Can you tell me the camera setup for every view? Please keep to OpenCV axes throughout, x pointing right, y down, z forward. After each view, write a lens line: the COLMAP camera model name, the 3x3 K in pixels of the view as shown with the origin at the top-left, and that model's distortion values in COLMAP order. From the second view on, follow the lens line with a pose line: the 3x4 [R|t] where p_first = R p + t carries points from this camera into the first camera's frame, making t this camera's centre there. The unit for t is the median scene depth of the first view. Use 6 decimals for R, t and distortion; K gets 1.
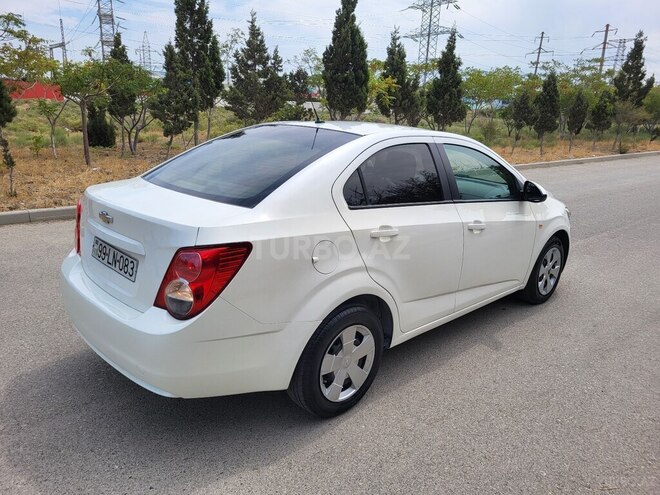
lens RADIAL K [[504.9, 0, 325.9], [0, 504.9, 243.8], [0, 0, 1]] dist [0.050790, -0.035582]
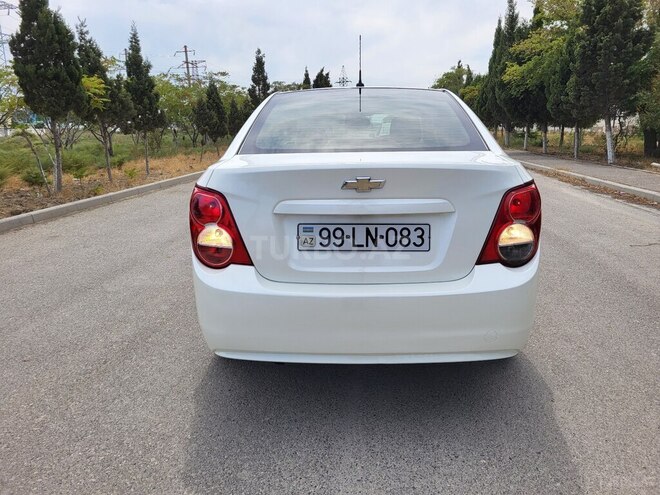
lens RADIAL K [[504.9, 0, 344.6], [0, 504.9, 253.7], [0, 0, 1]] dist [0.050790, -0.035582]
pose [[0.714064, -0.215313, 0.666148, -0.676315], [0.224955, 0.971637, 0.072917, -0.007707], [-0.662954, 0.097786, 0.742246, 0.312783]]
